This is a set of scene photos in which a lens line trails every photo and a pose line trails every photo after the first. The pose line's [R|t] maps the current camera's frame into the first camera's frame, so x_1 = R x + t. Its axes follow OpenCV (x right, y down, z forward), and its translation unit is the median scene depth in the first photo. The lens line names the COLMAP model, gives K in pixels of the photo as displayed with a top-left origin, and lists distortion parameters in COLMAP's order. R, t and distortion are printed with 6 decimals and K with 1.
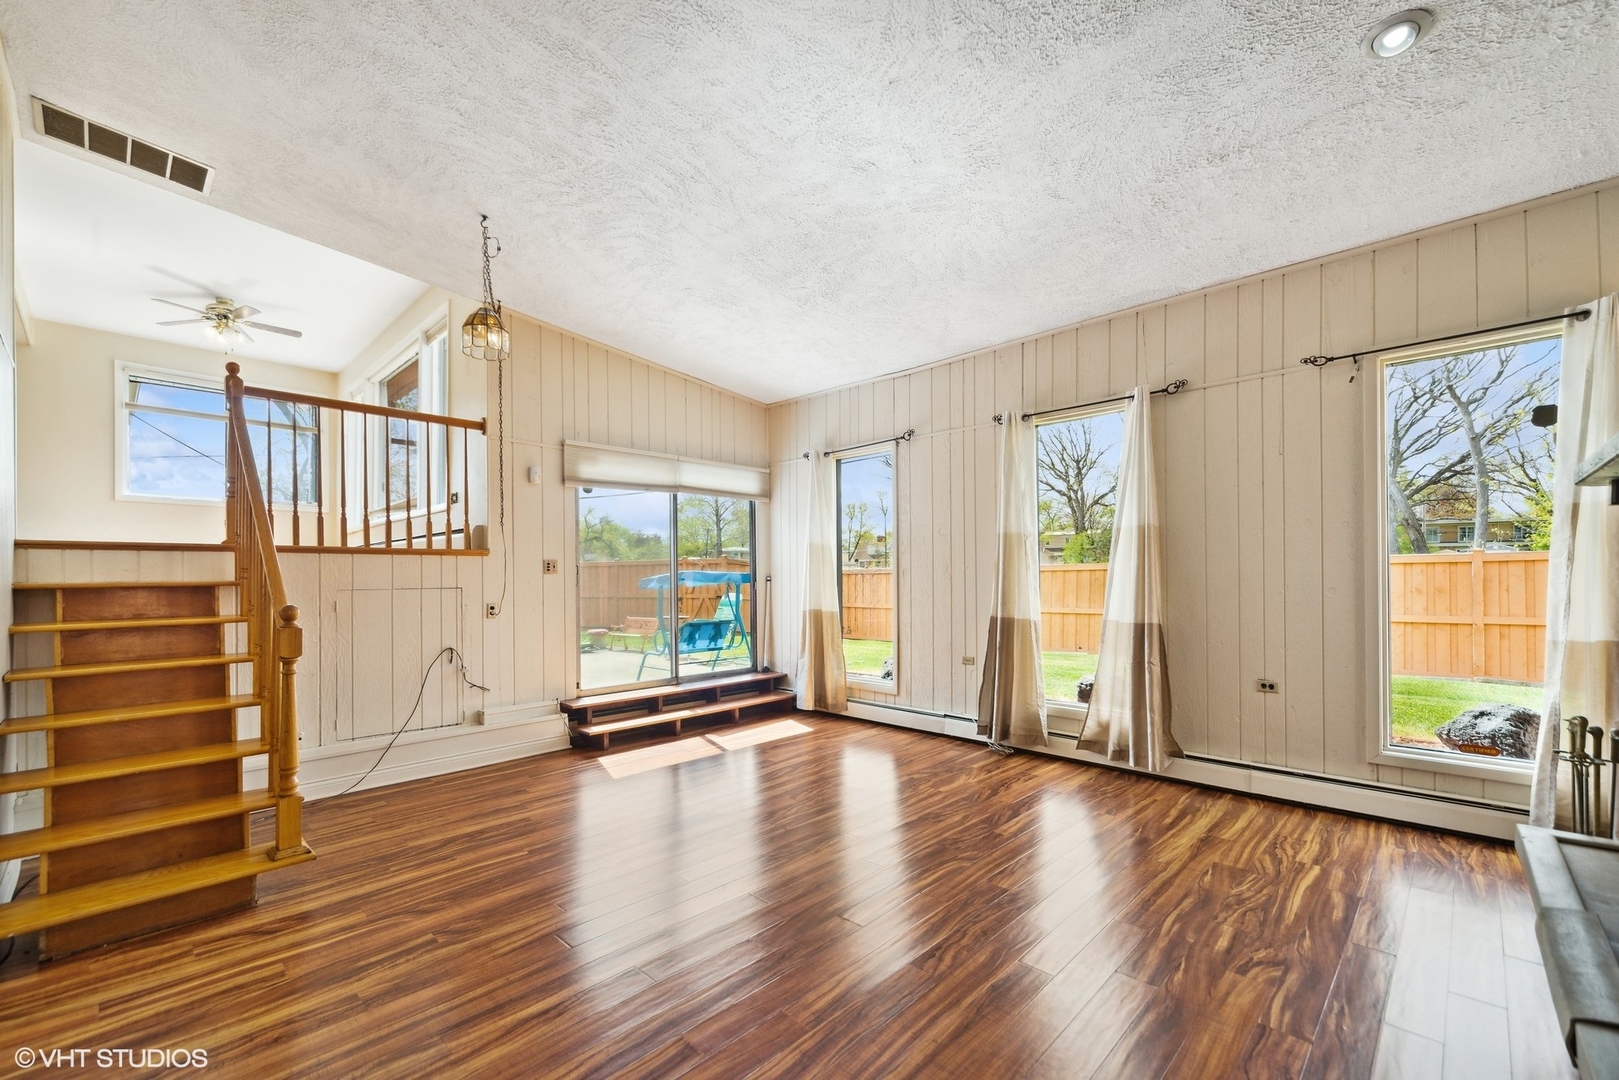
lens RADIAL K [[680.3, 0, 814.4], [0, 680.3, 572.8], [0, 0, 1]] dist [0.021932, -0.000364]
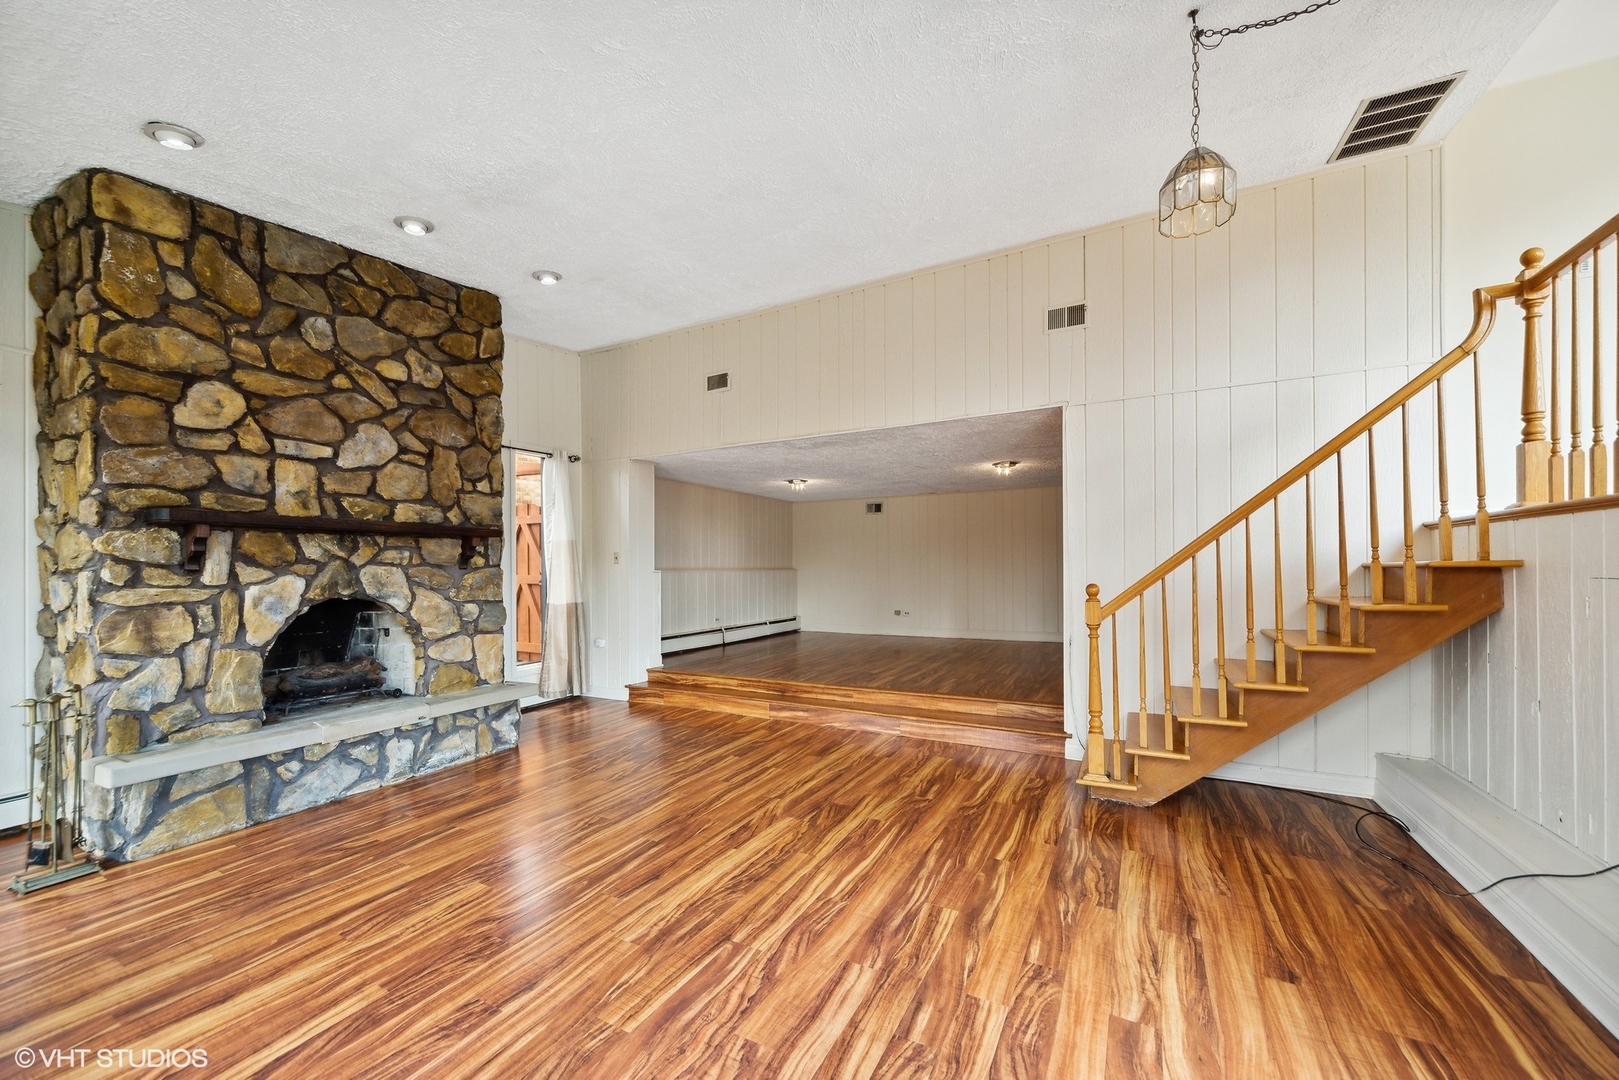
lens RADIAL K [[606.2, 0, 819.9], [0, 606.2, 574.5], [0, 0, 1]] dist [-0.002712, -0.000470]
pose [[-0.958608, 0.019627, -0.284053, 0.039722], [0.017984, 0.999803, 0.008389, 0.008837], [0.284162, 0.002934, -0.958772, 1.706040]]
